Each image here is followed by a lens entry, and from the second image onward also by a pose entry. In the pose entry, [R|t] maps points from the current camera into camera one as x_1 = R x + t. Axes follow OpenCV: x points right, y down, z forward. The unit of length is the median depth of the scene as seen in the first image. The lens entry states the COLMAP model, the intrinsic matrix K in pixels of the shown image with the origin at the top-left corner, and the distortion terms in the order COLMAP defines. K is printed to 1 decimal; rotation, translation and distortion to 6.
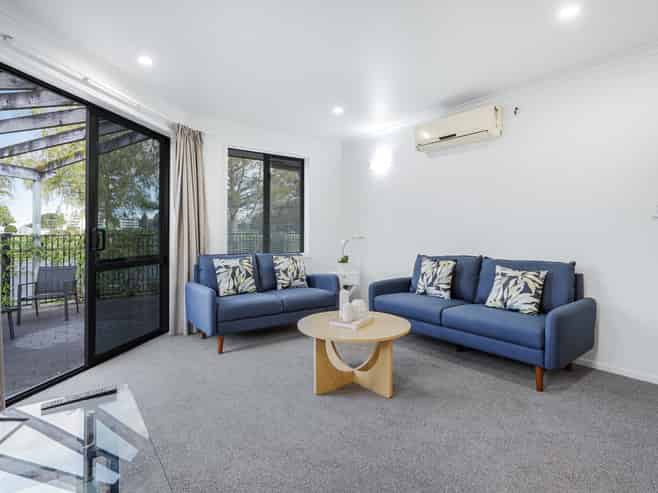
lens RADIAL K [[348.6, 0, 329.7], [0, 348.6, 232.7], [0, 0, 1]] dist [-0.021720, -0.000114]
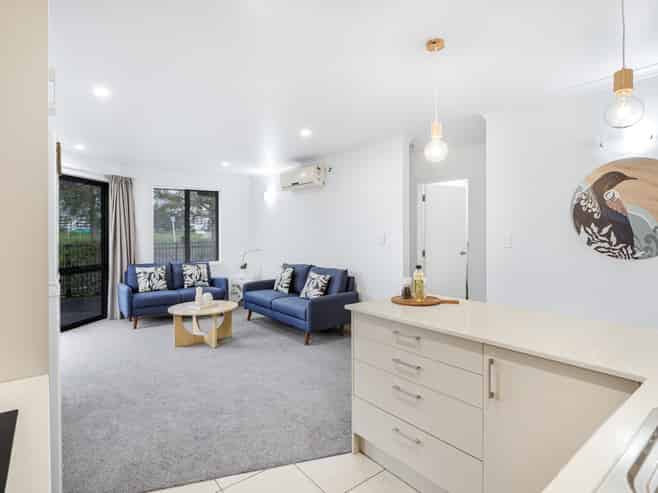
lens RADIAL K [[359.0, 0, 327.2], [0, 359.0, 236.0], [0, 0, 1]] dist [0.000988, 0.000319]
pose [[0.999982, -0.003798, 0.004639, 0.479782], [0.003762, 0.999964, 0.007574, -0.067687], [-0.004667, -0.007557, 0.999961, -0.541281]]
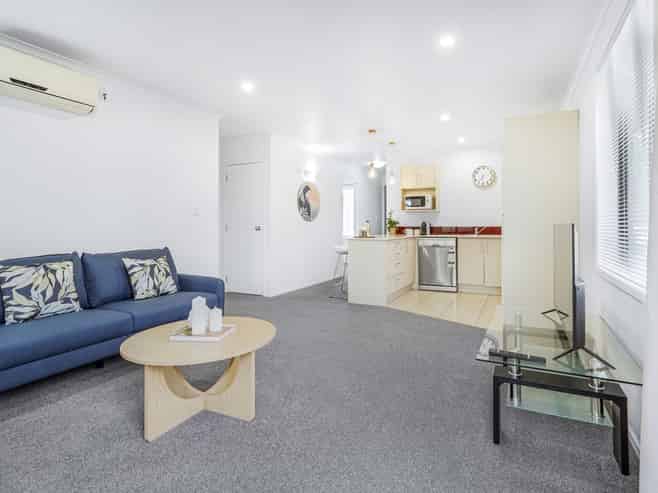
lens RADIAL K [[359.0, 0, 327.2], [0, 359.0, 236.0], [0, 0, 1]] dist [0.000988, 0.000319]
pose [[-0.385448, -0.018895, 0.922536, -0.784734], [-0.002870, 0.999810, 0.019279, 0.036692], [-0.922725, 0.004784, -0.385429, 0.957283]]
